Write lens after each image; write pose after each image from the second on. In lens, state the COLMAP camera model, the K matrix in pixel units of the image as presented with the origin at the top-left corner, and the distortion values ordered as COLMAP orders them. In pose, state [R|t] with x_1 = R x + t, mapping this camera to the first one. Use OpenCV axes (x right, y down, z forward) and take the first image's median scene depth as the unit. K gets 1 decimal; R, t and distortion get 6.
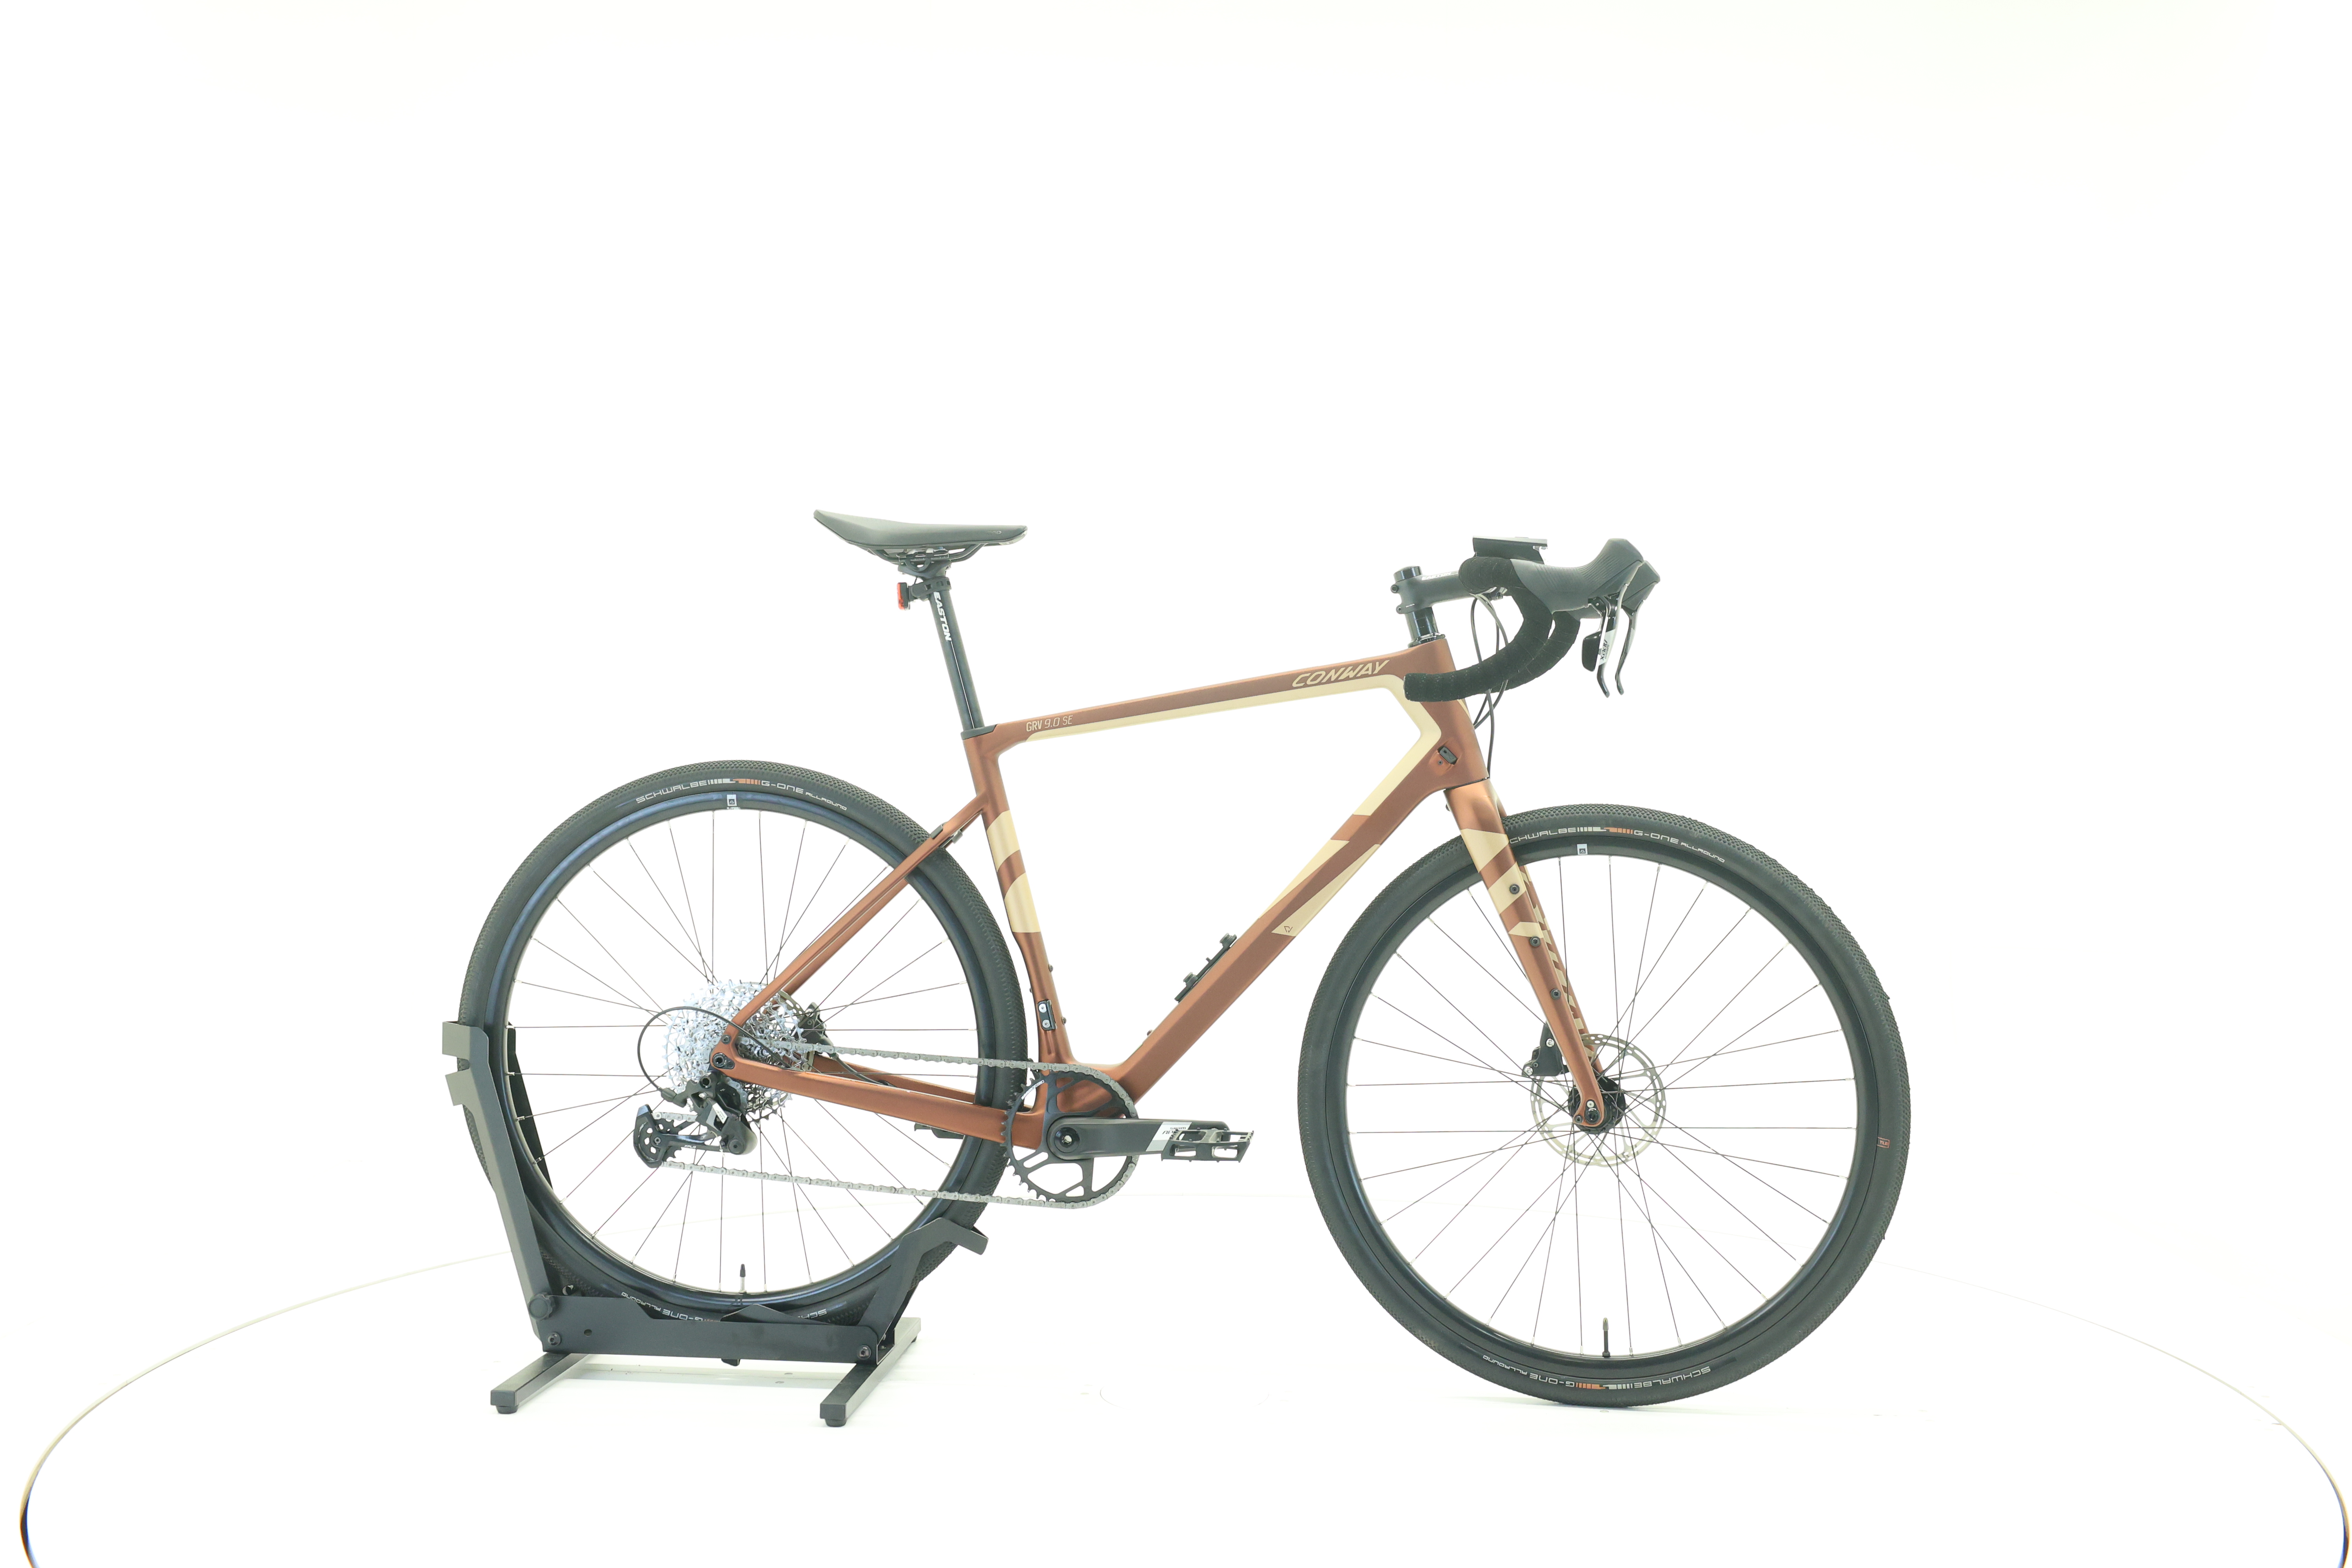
lens RADIAL K [[2509.2, 0, 1174.0], [0, 2509.2, 777.0], [0, 0, 1]] dist [-0.003242, 0.000000]
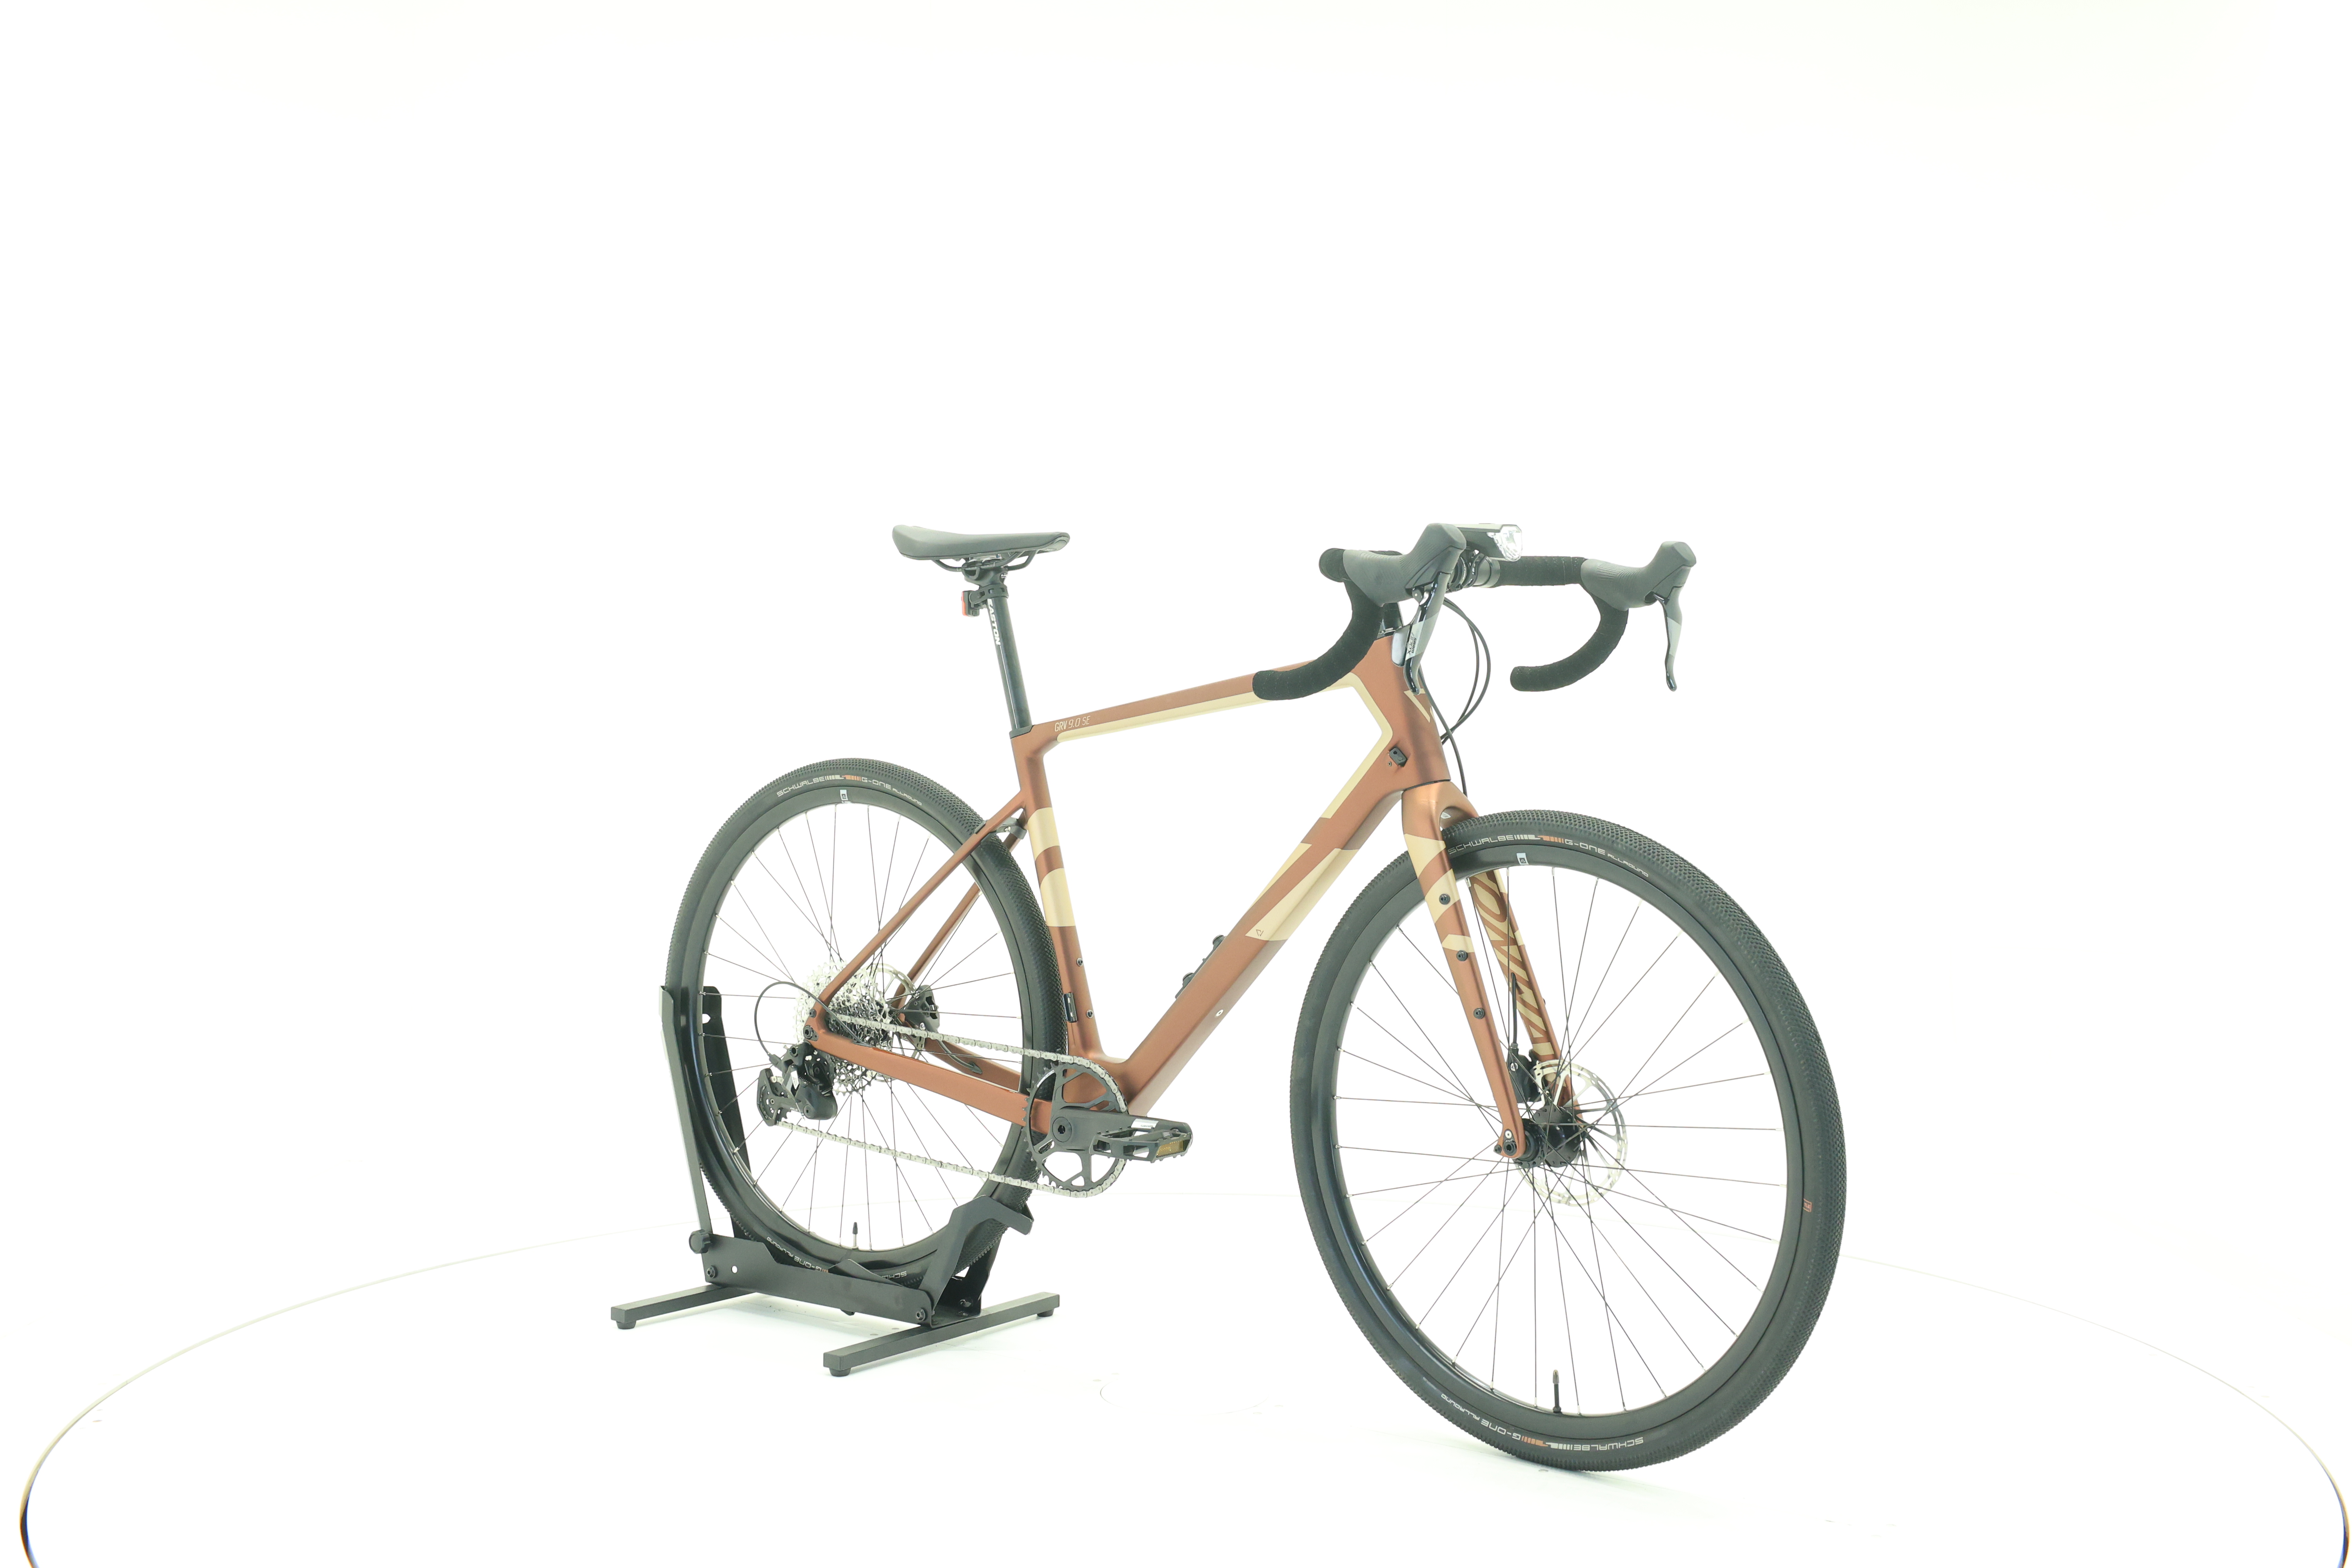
lens RADIAL K [[2509.2, 0, 1168.6], [0, 2509.2, 776.5], [0, 0, 1]] dist [-0.003242, 0.000000]
pose [[0.862283, 0.007999, -0.506364, 0.502680], [-0.009077, 0.999959, 0.000339, -0.000414], [0.506346, 0.004303, 0.862320, 0.133866]]
